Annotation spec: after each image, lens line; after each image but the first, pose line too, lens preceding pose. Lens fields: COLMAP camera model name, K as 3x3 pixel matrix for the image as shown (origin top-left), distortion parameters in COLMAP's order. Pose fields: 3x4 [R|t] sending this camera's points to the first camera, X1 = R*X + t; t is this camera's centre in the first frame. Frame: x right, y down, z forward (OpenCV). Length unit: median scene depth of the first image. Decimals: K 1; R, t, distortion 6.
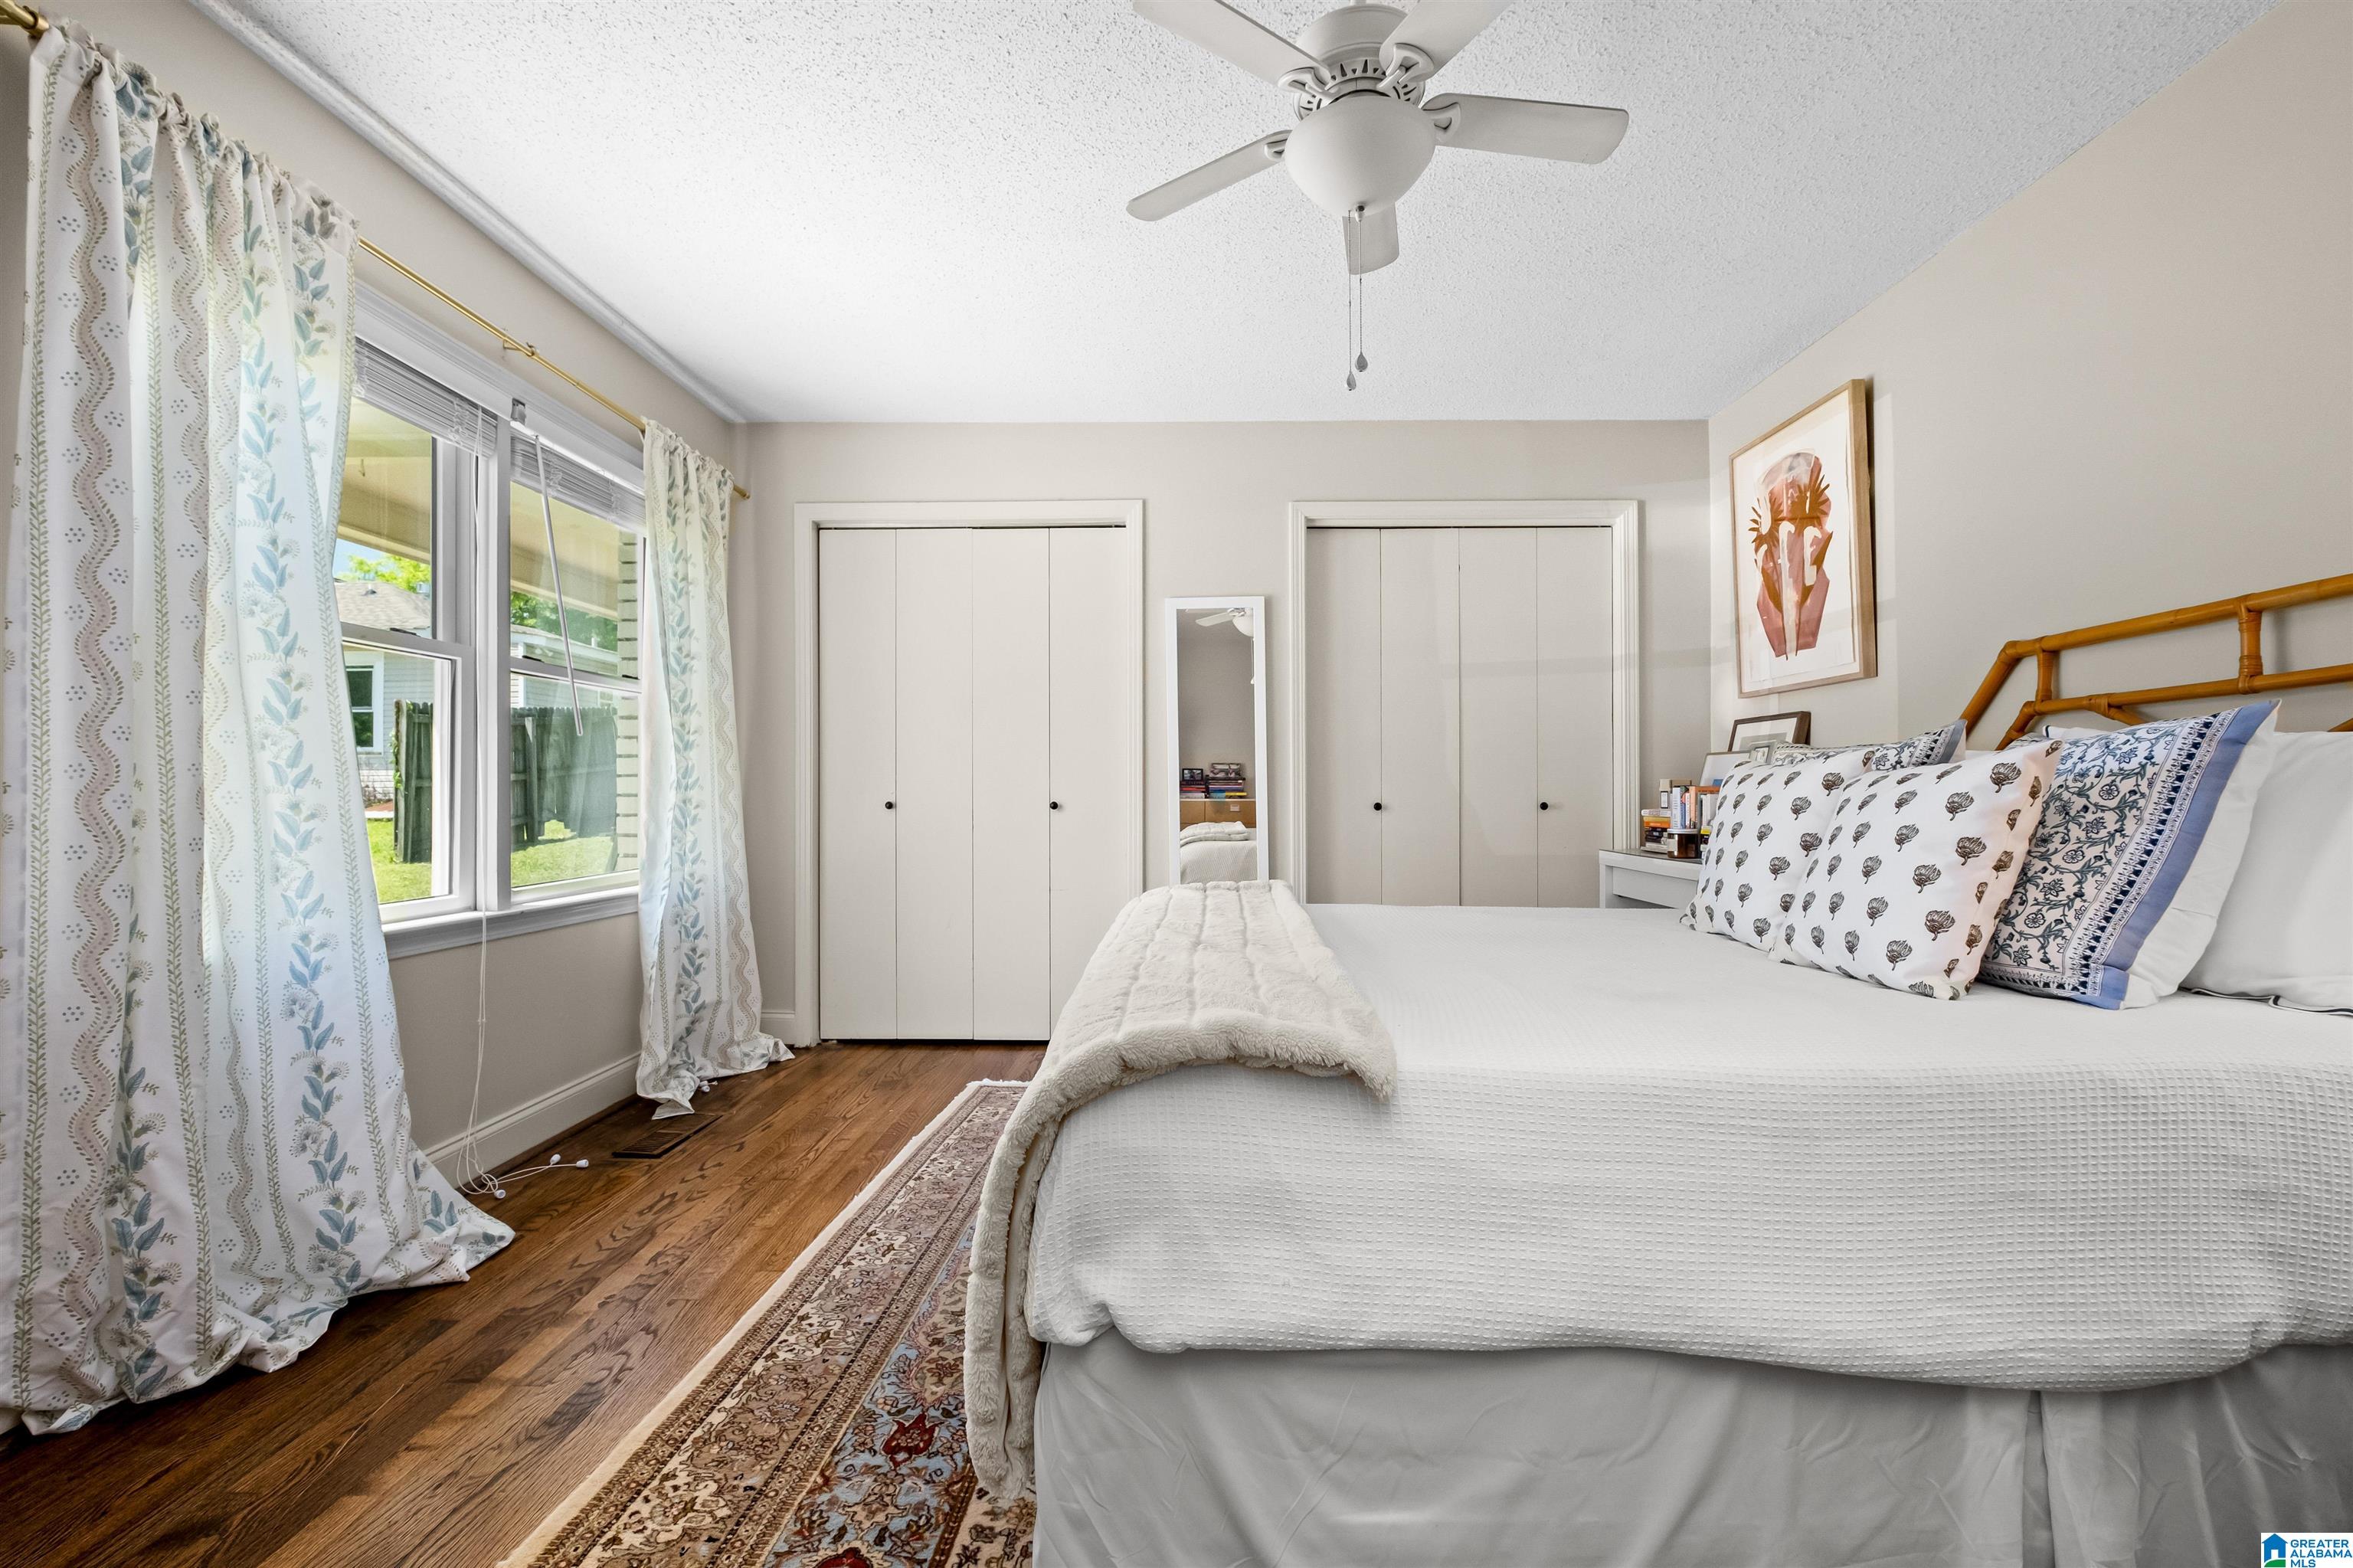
lens RADIAL K [[1032.8, 0, 1173.1], [0, 1032.8, 783.8], [0, 0, 1]] dist [-0.007740, 0.002202]
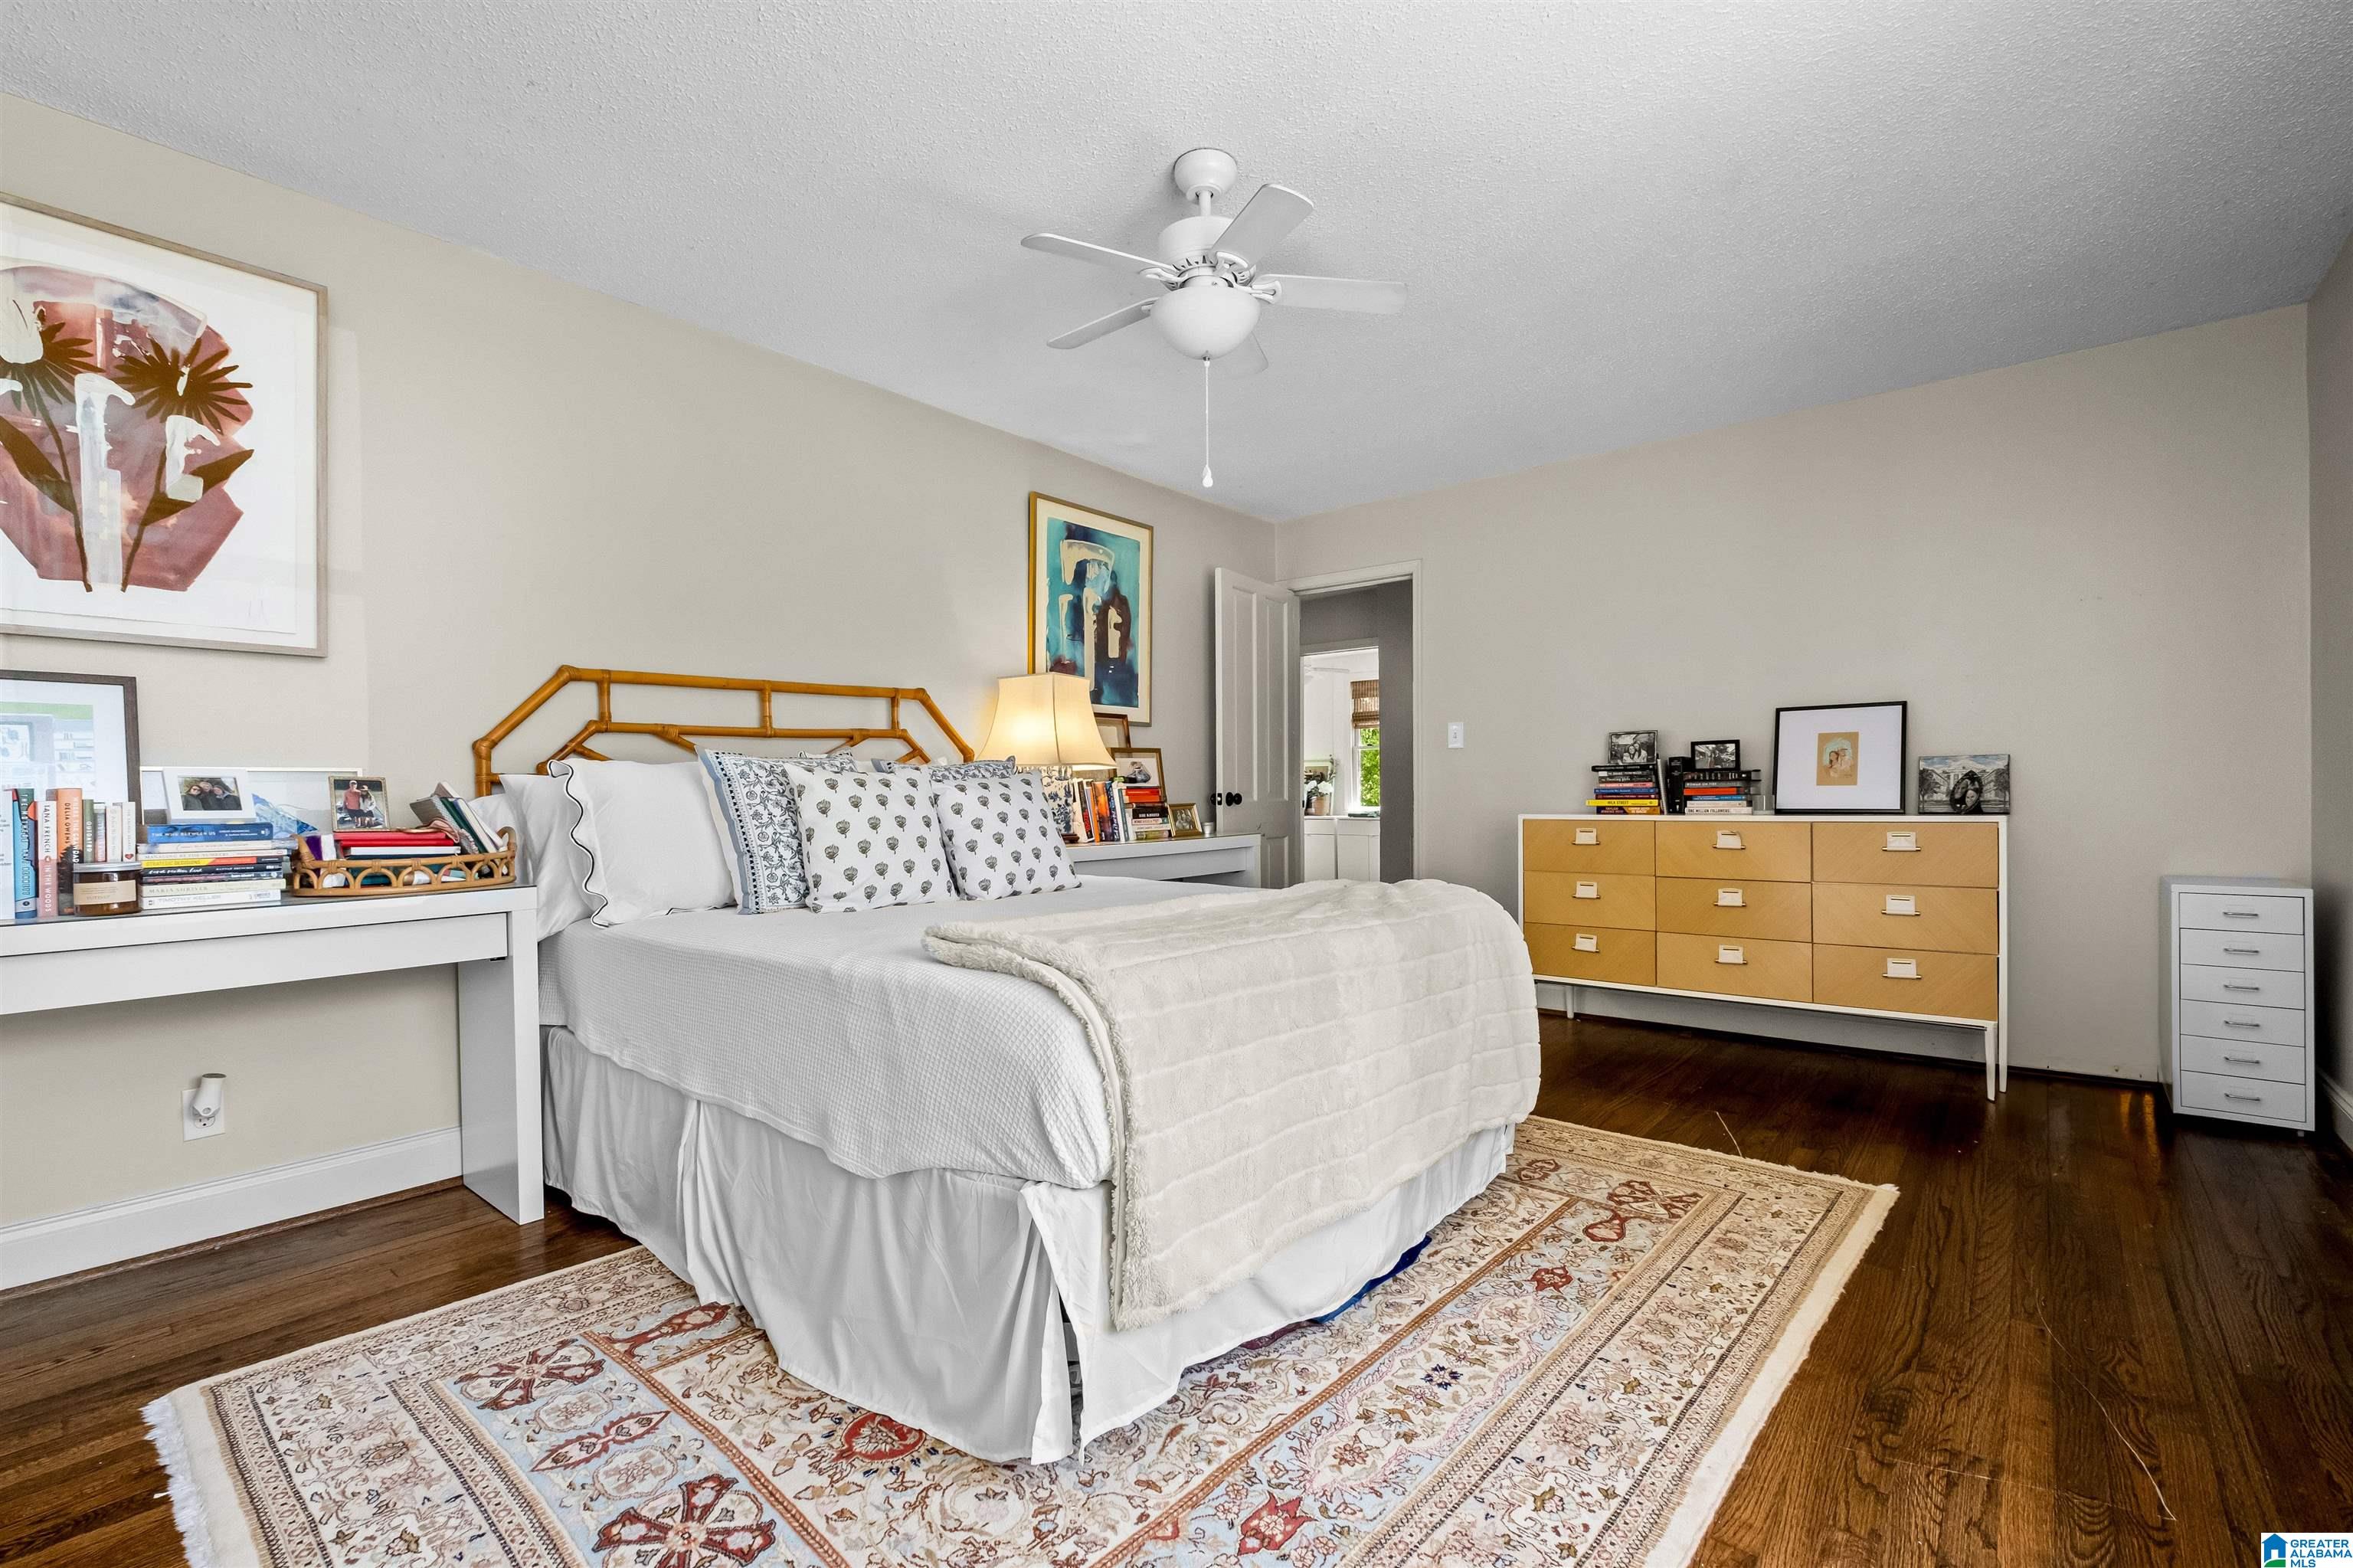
lens RADIAL K [[1032.8, 0, 1194.8], [0, 1032.8, 789.0], [0, 0, 1]] dist [-0.007740, 0.002202]
pose [[-0.788973, 0.009381, 0.614356, -0.569503], [0.003901, 0.999940, -0.010259, 0.019488], [-0.614415, -0.005697, -0.788962, 1.860222]]
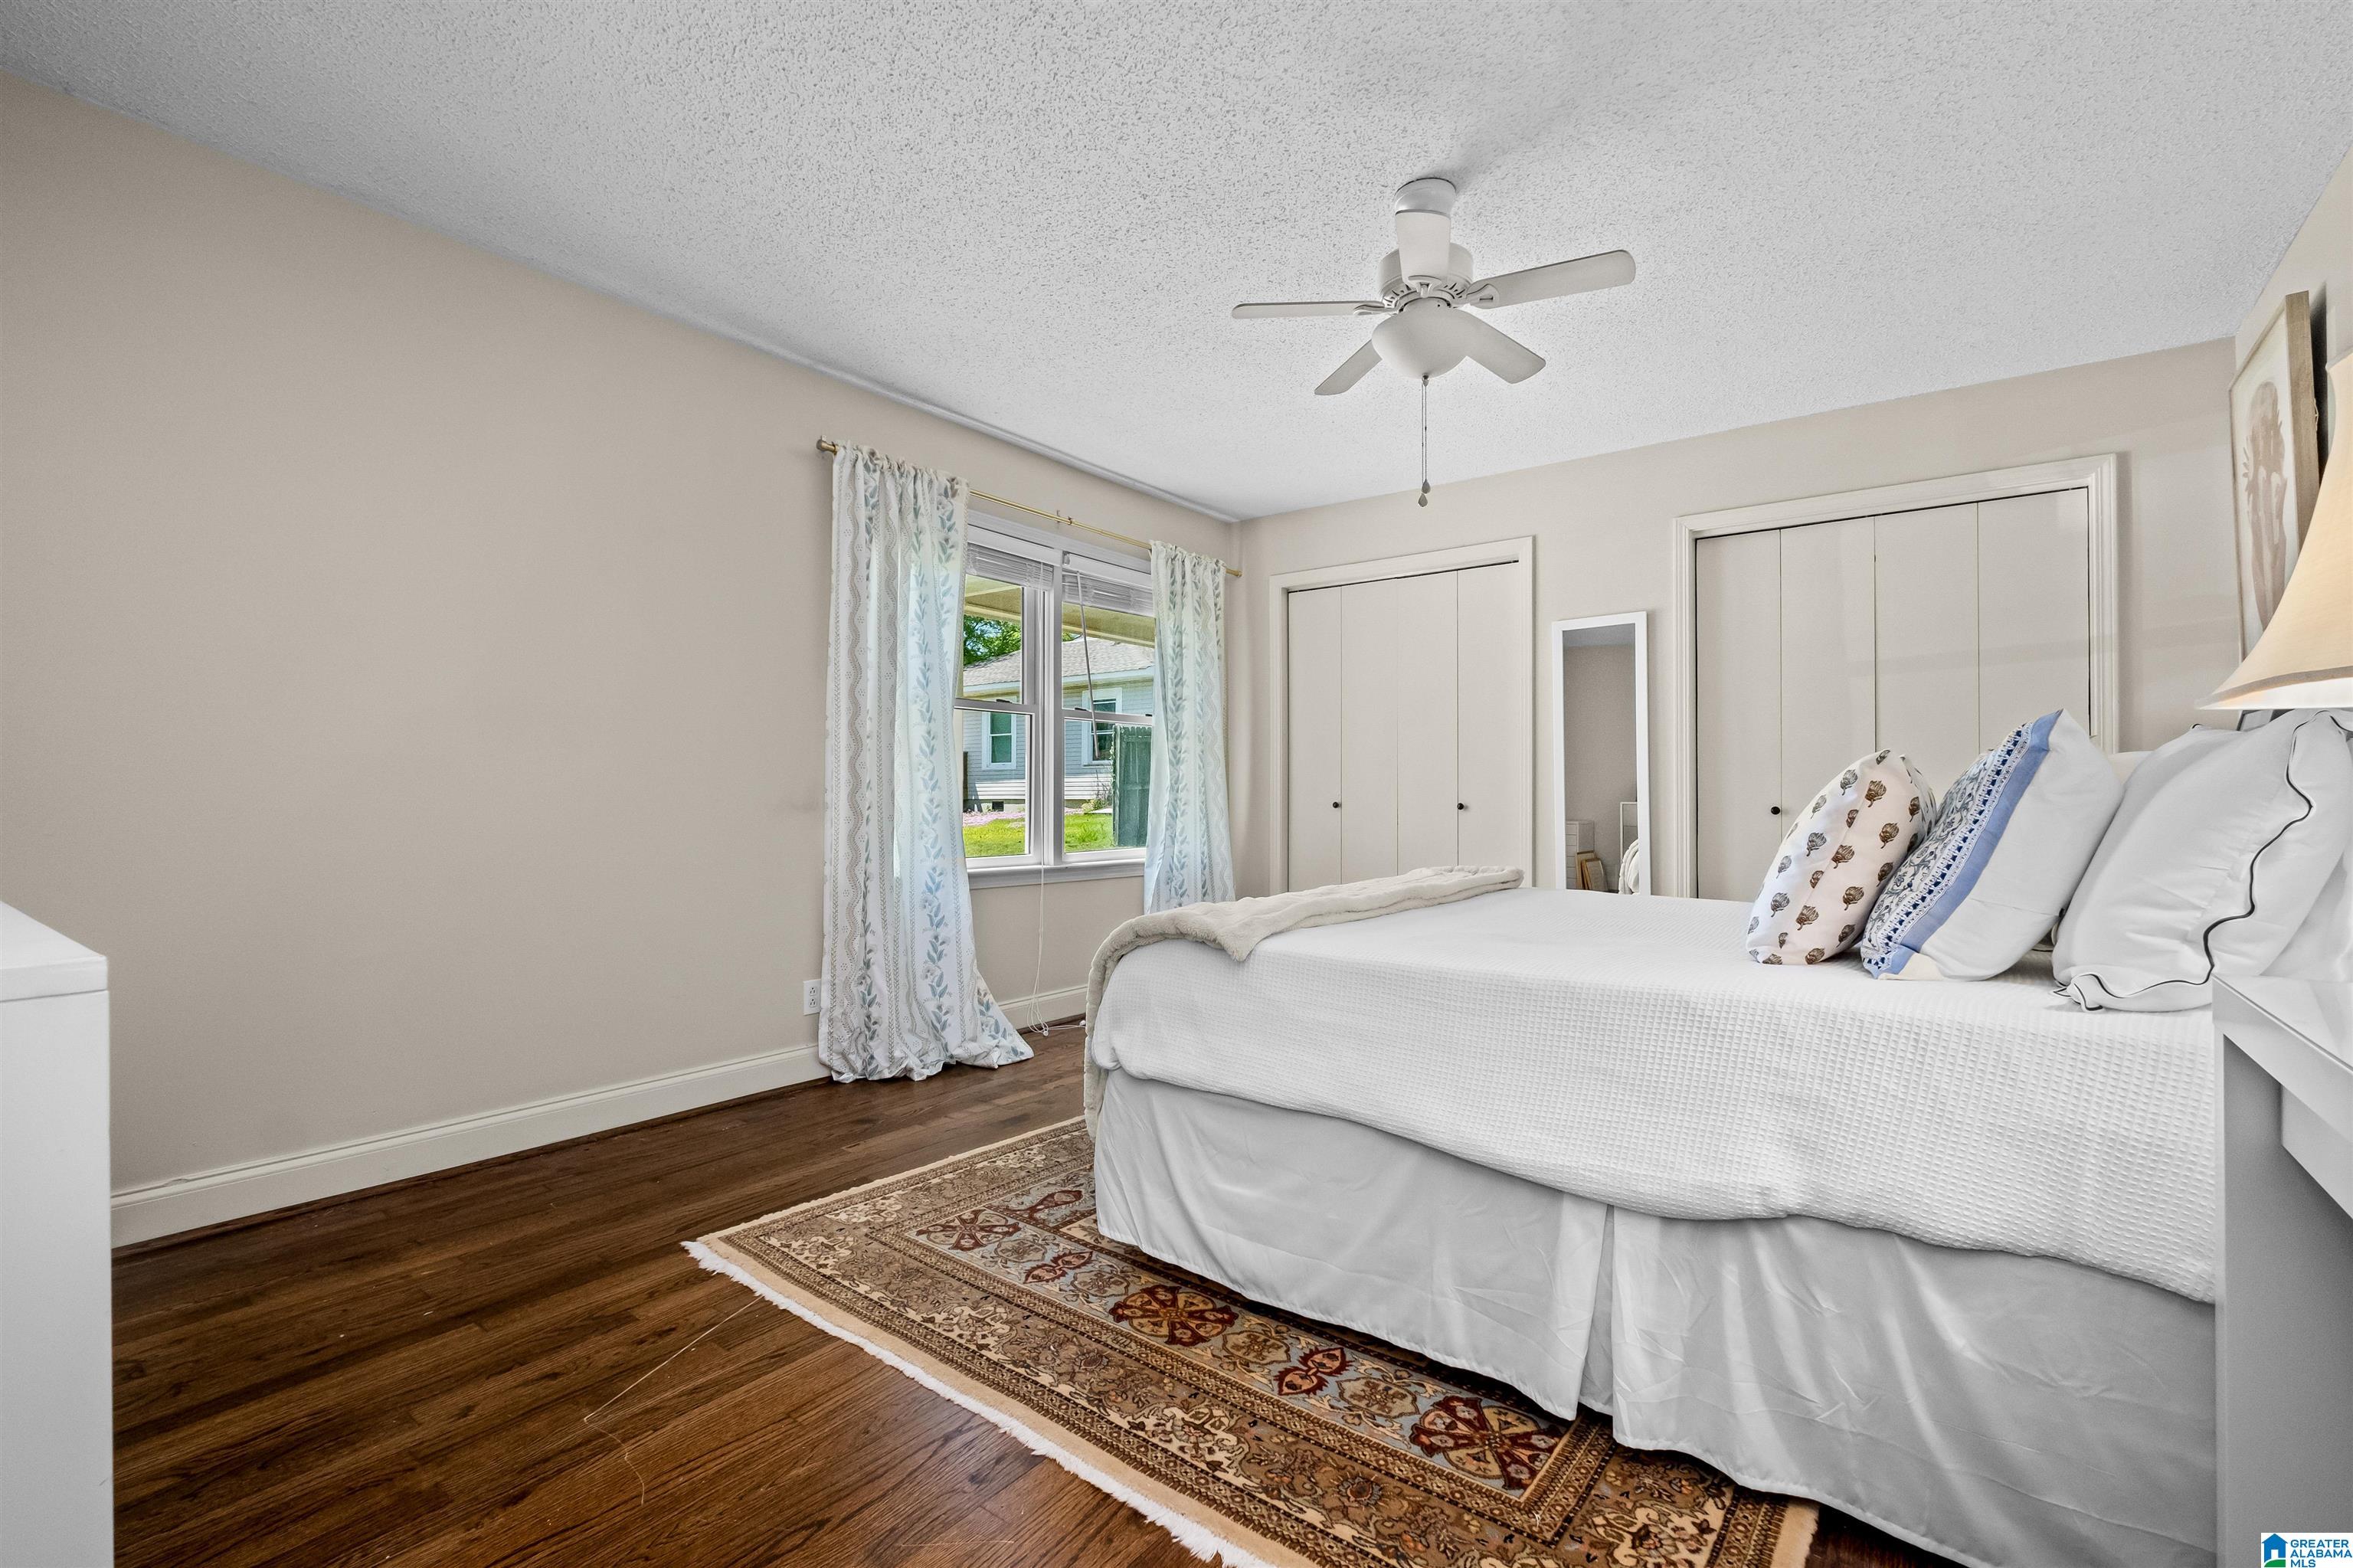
lens RADIAL K [[1032.8, 0, 1161.1], [0, 1032.8, 784.5], [0, 0, 1]] dist [-0.007740, 0.002202]
pose [[0.798888, -0.003302, -0.601471, 0.658390], [0.001895, 0.999994, -0.002973, -0.001208], [0.601477, 0.001236, 0.798889, -0.298462]]
